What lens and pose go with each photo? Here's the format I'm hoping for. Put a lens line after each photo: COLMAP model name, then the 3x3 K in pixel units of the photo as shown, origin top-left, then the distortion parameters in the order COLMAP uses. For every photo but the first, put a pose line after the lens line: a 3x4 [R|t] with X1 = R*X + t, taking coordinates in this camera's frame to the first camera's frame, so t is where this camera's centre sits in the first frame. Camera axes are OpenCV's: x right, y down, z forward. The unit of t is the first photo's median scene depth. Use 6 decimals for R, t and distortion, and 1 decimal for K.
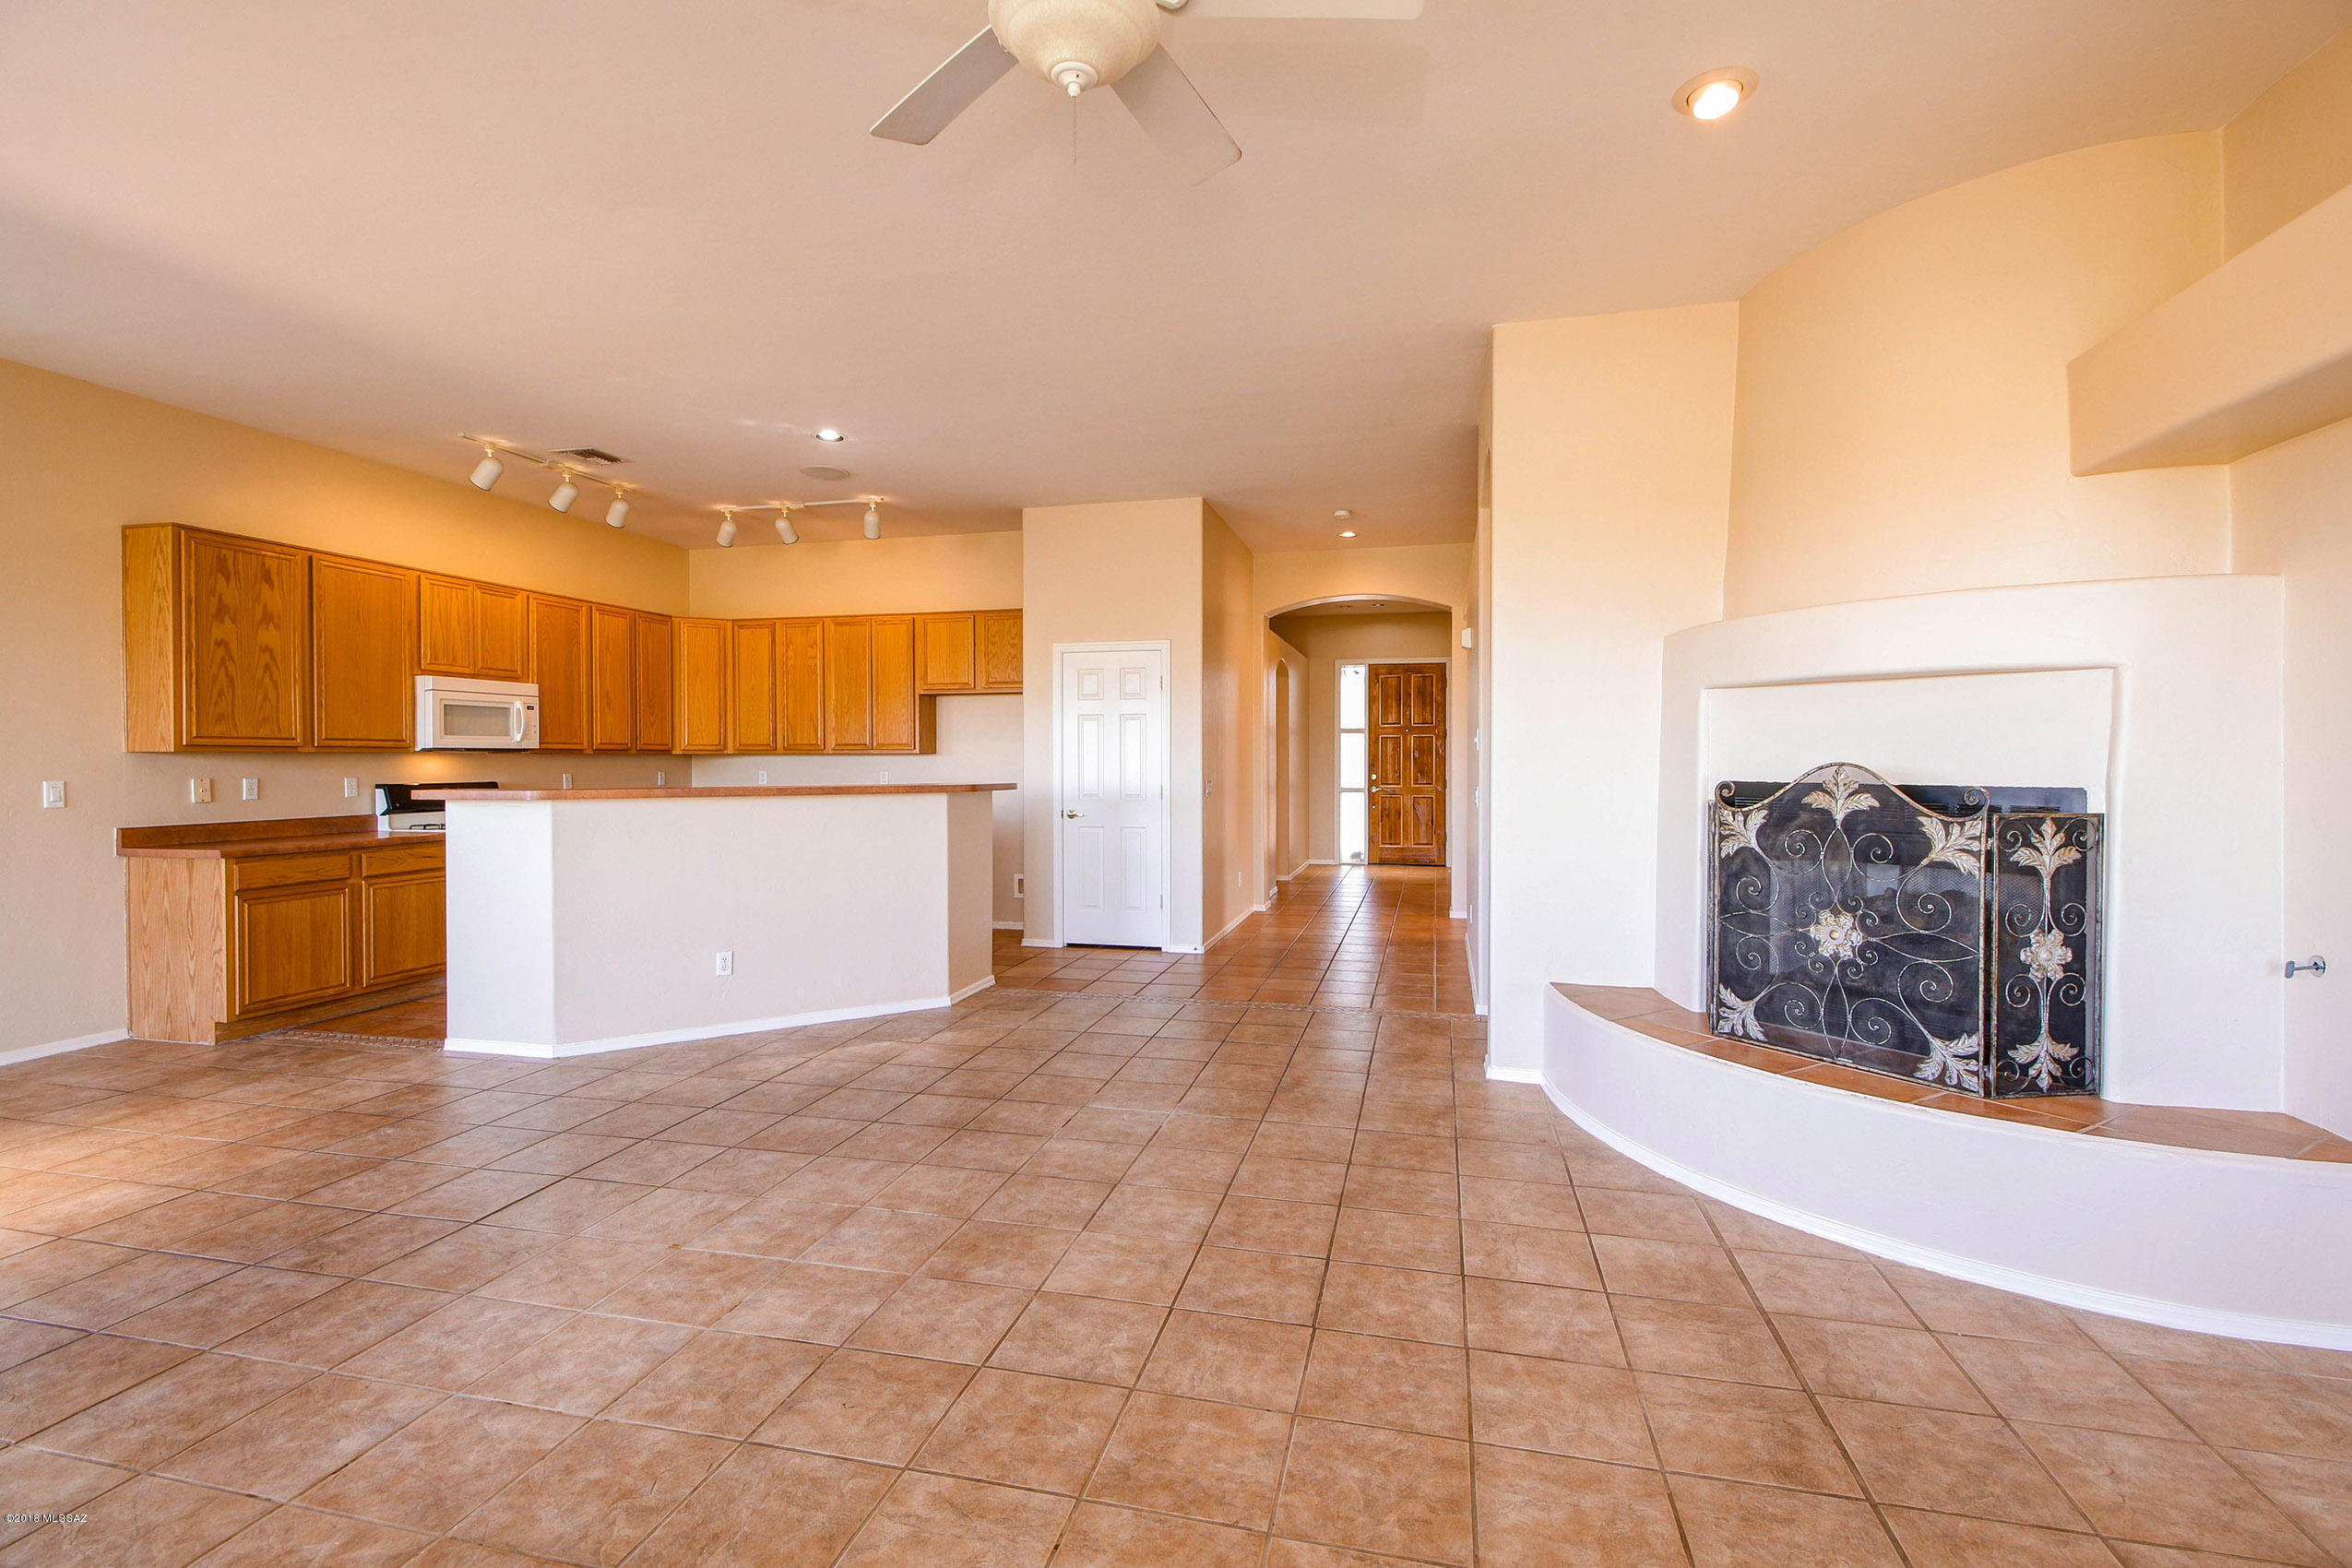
lens RADIAL K [[1068.0, 0, 1177.0], [0, 1068.0, 774.0], [0, 0, 1]] dist [0.024726, -0.000166]
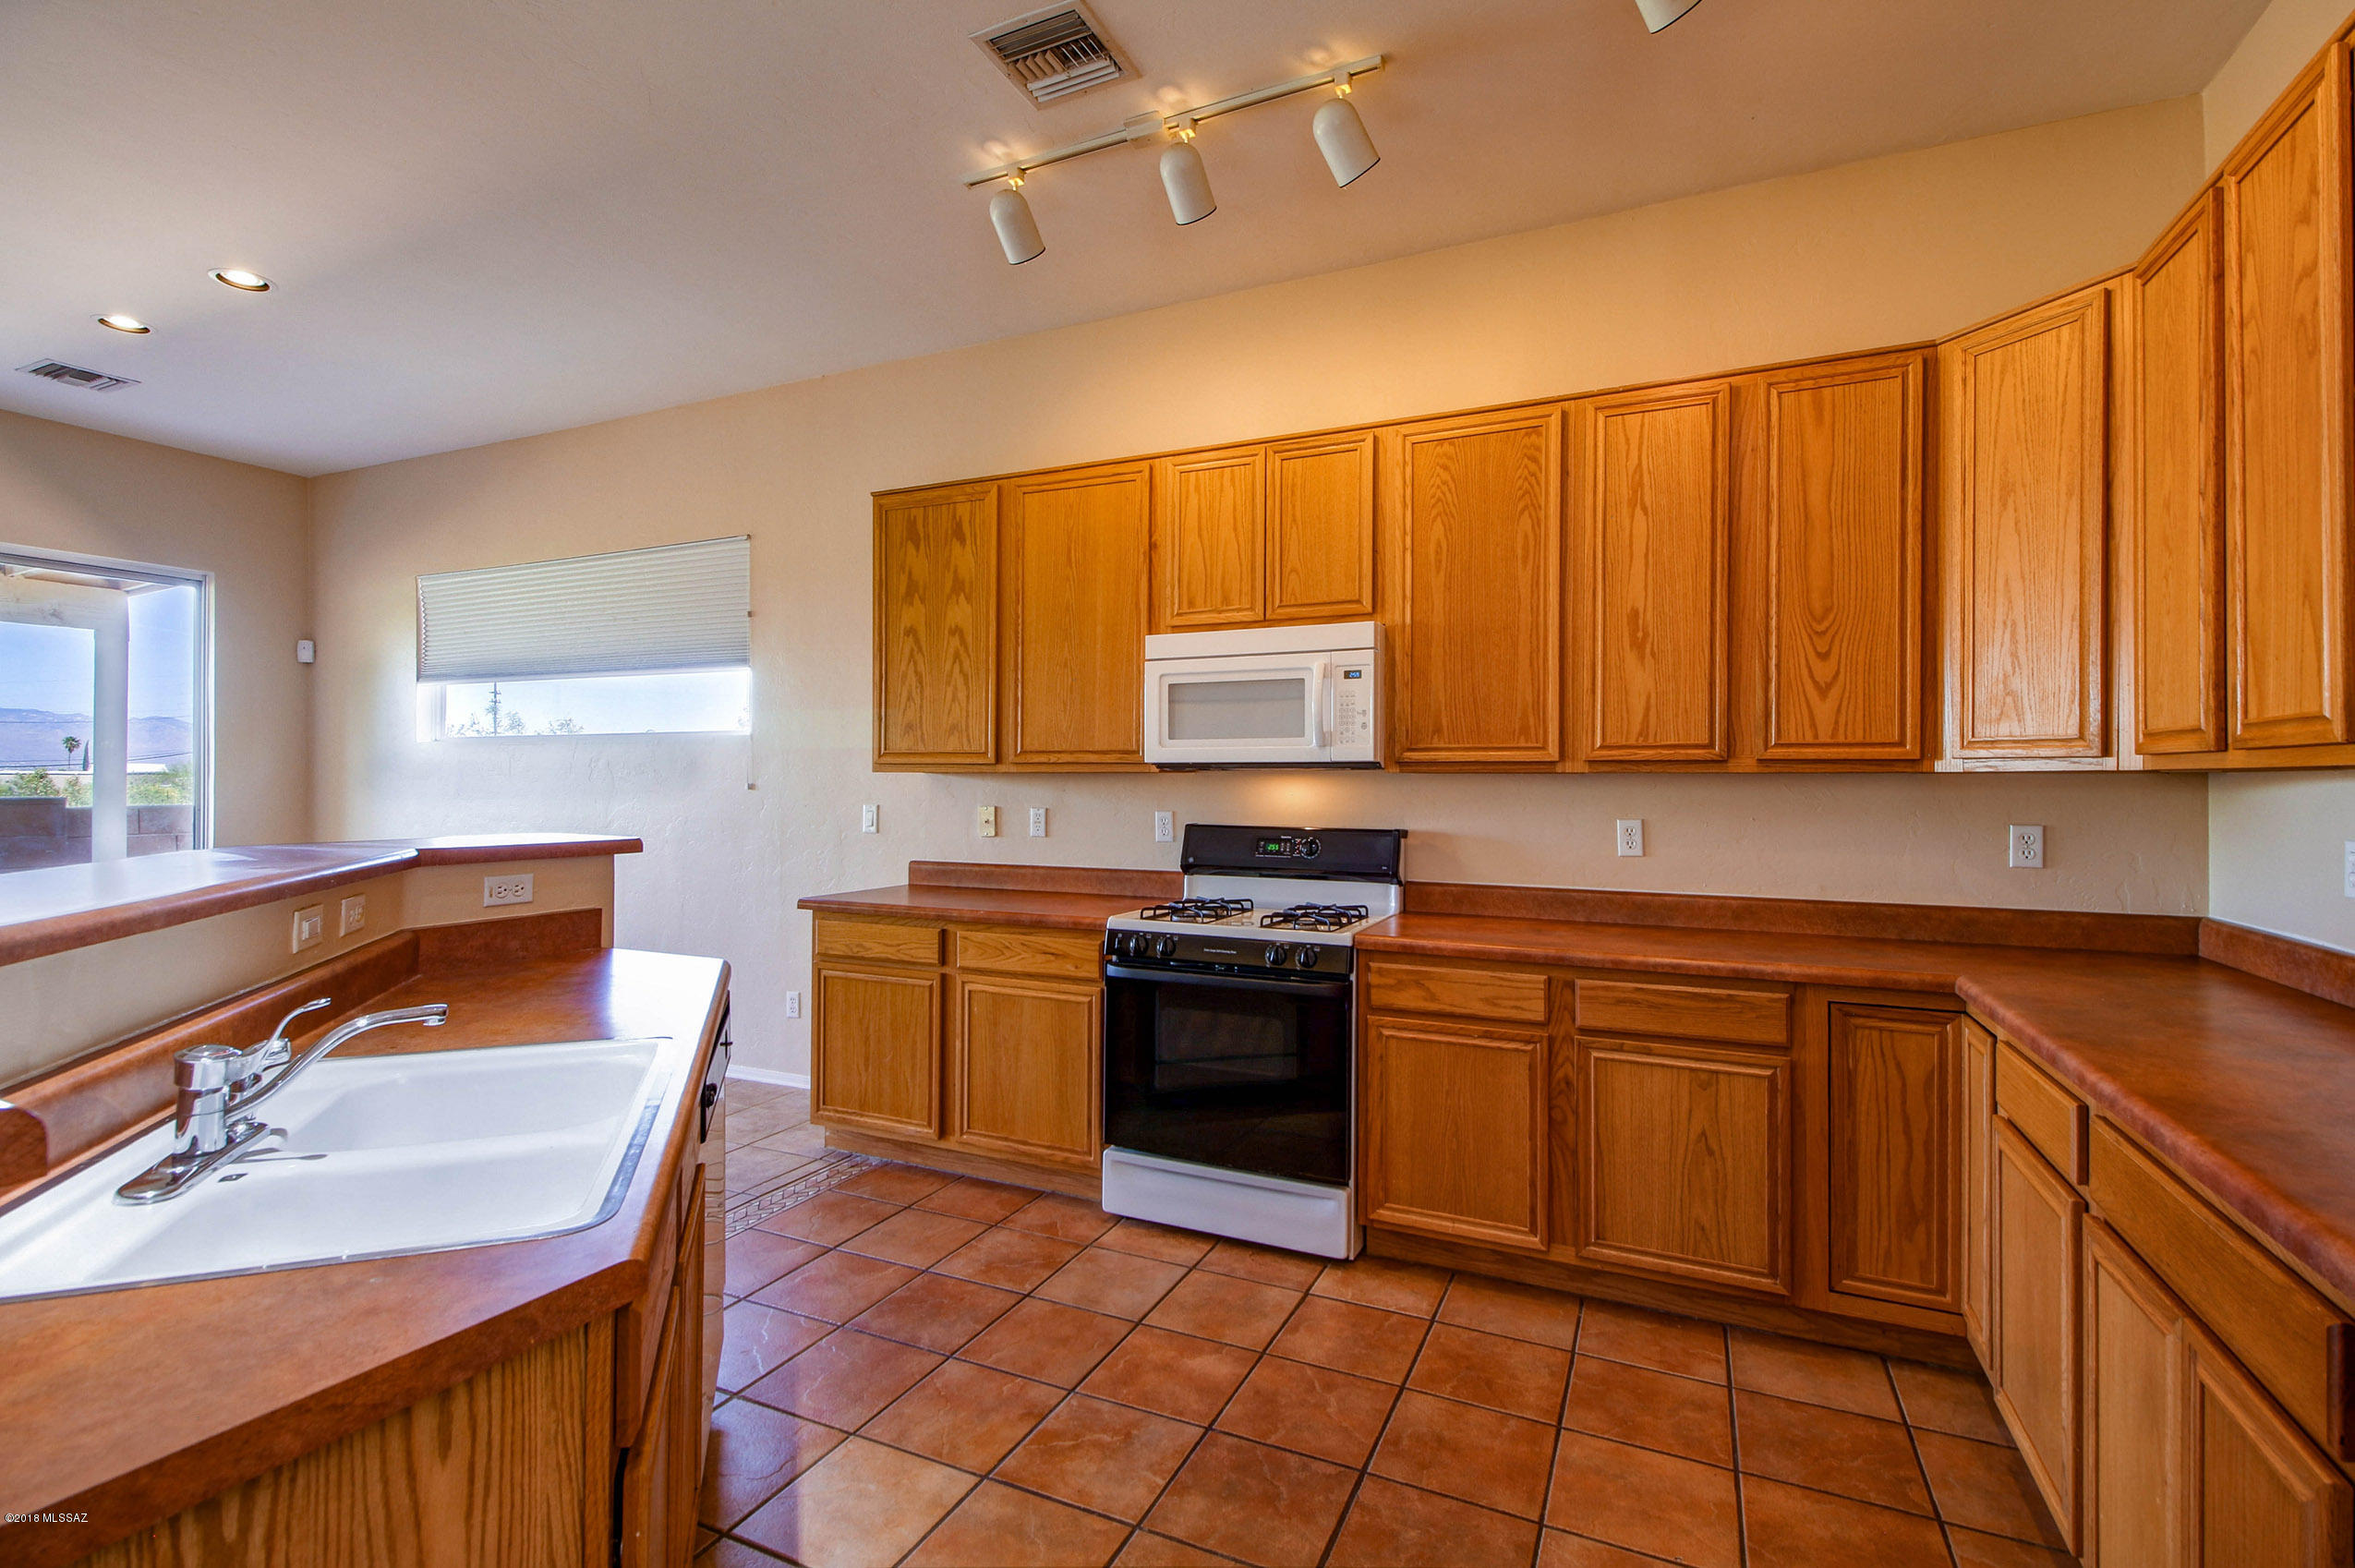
lens RADIAL K [[1069.3, 0, 1178.5], [0, 1069.3, 773.9], [0, 0, 1]] dist [0.024726, -0.000166]
pose [[-0.191767, -0.001705, -0.981439, -0.140506], [-0.015321, 0.999882, 0.001256, -0.019041], [0.981321, 0.015277, -0.191770, 1.120067]]
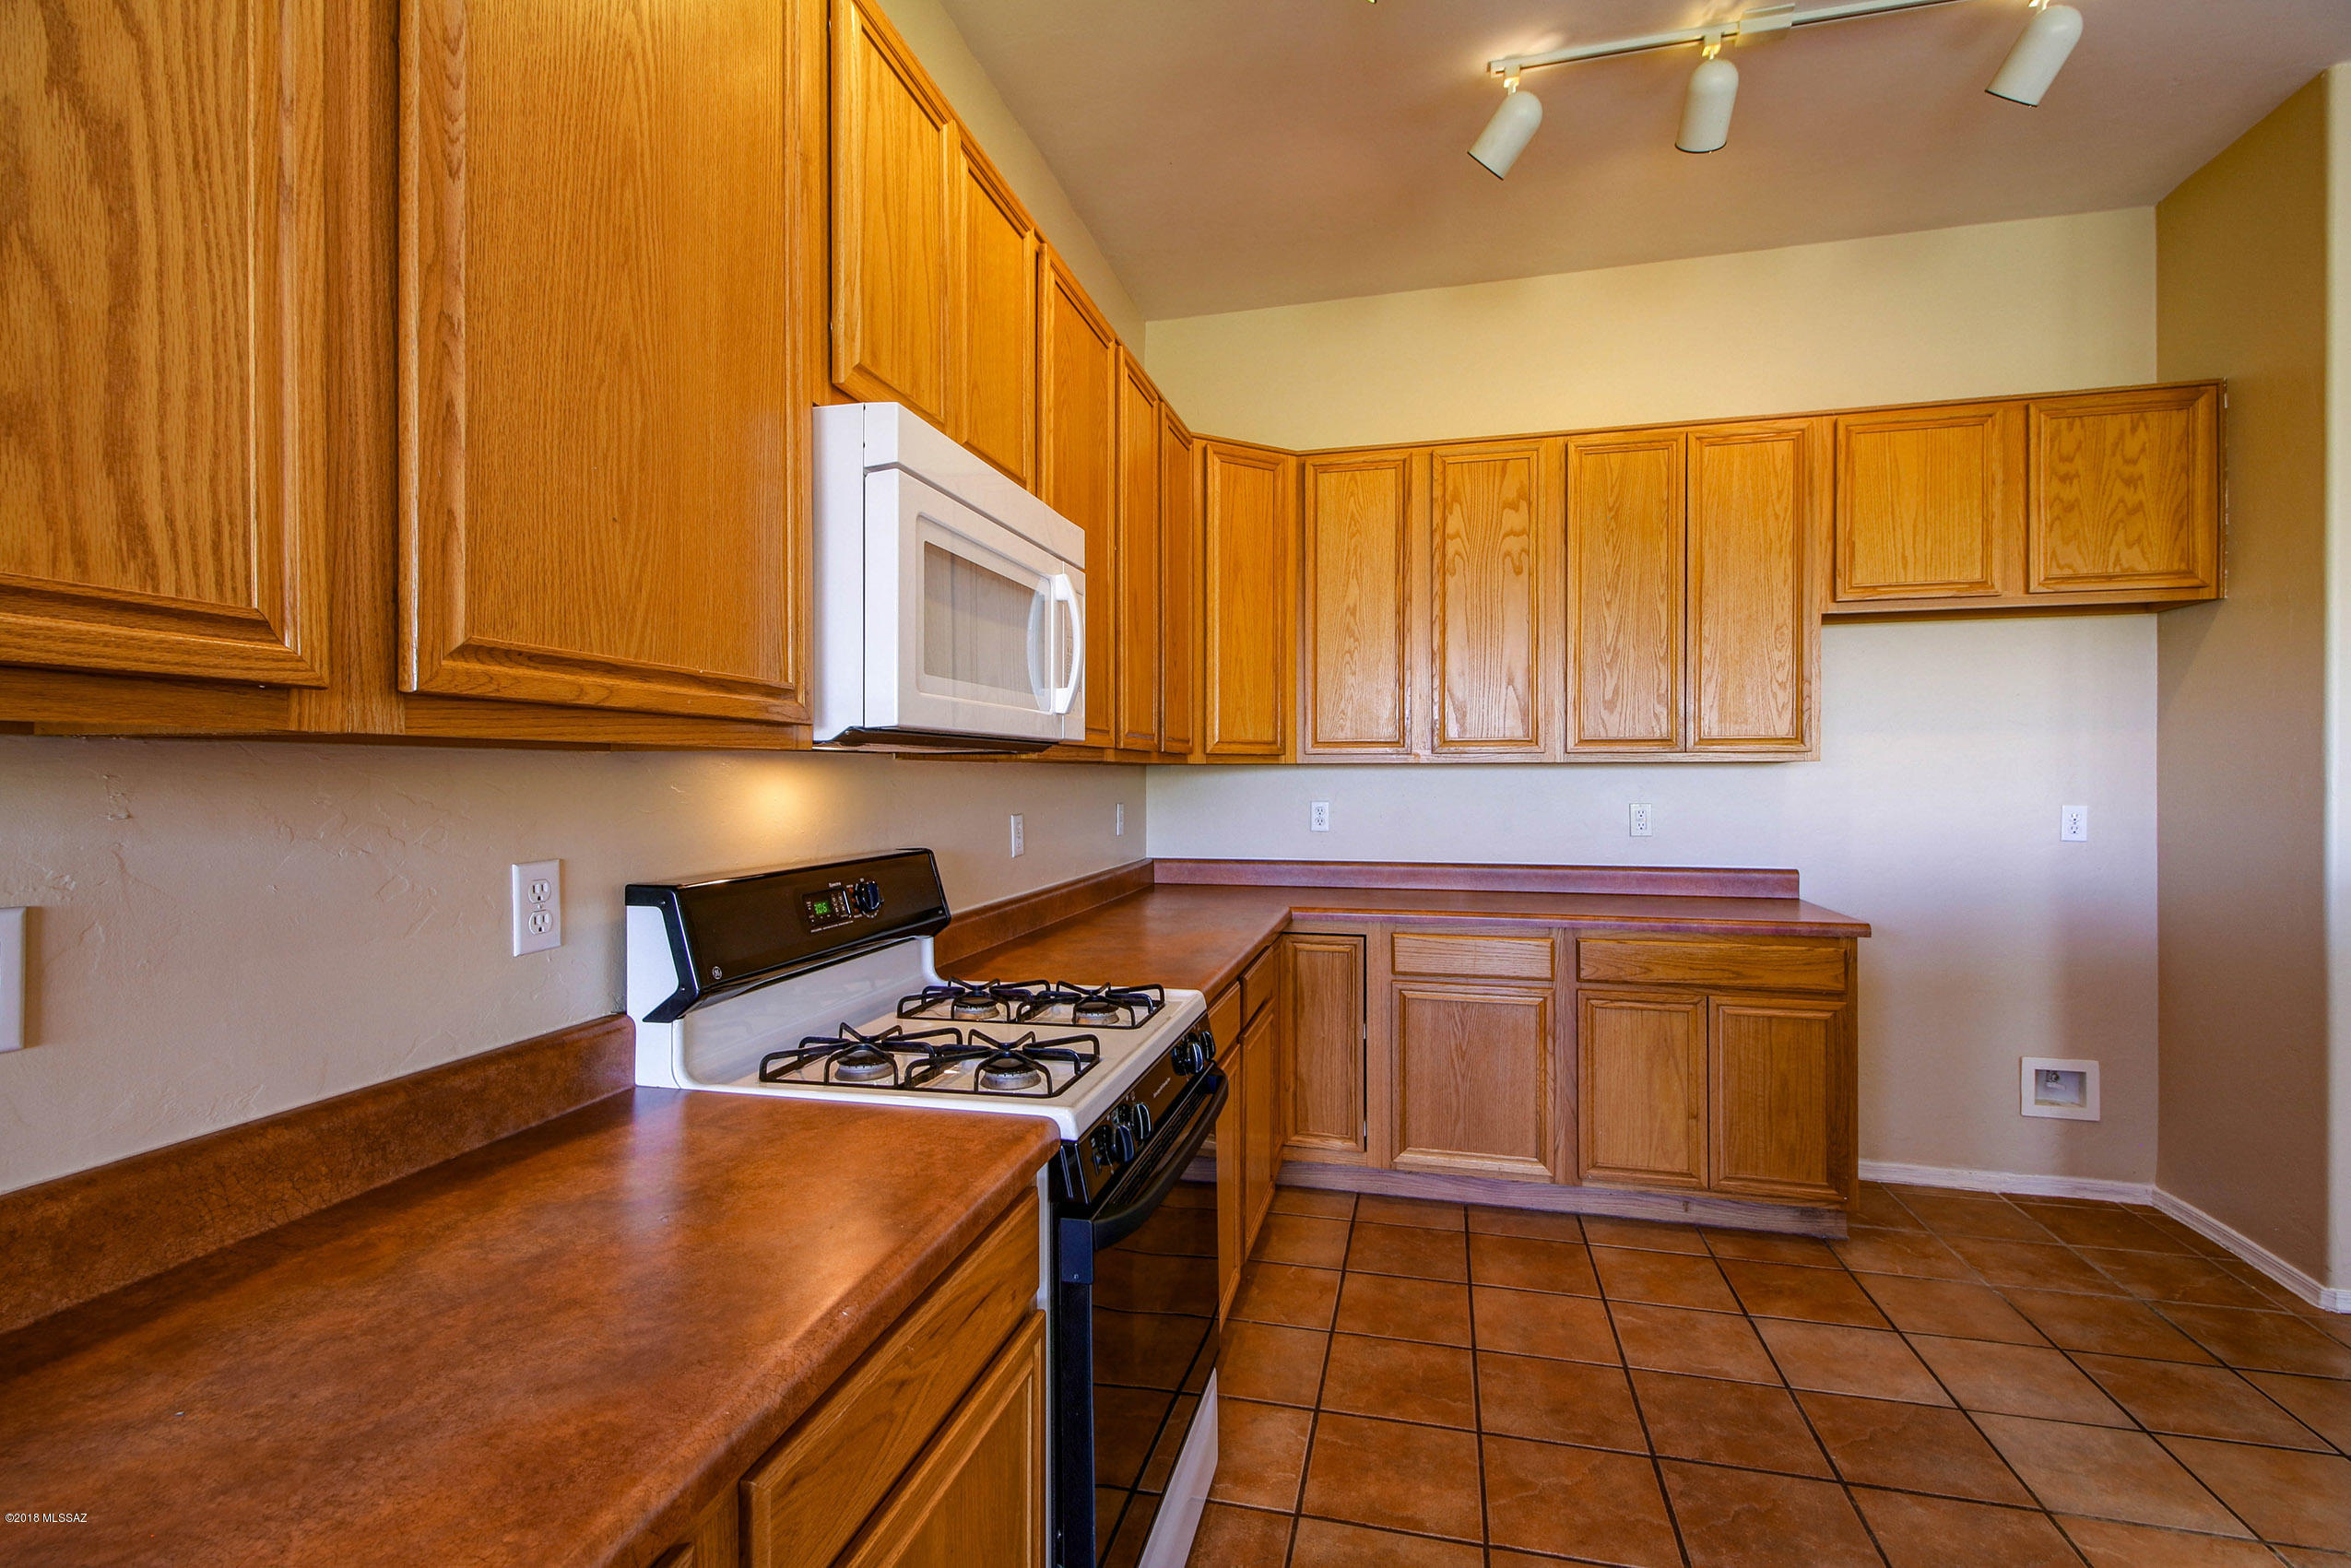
lens RADIAL K [[1067.5, 0, 1176.5], [0, 1067.5, 774.0], [0, 0, 1]] dist [0.024726, -0.000166]
pose [[0.999966, 0.003249, 0.007527, -0.629895], [-0.003122, 0.999854, -0.016818, -0.010605], [-0.007581, 0.016794, 0.999830, 0.776435]]
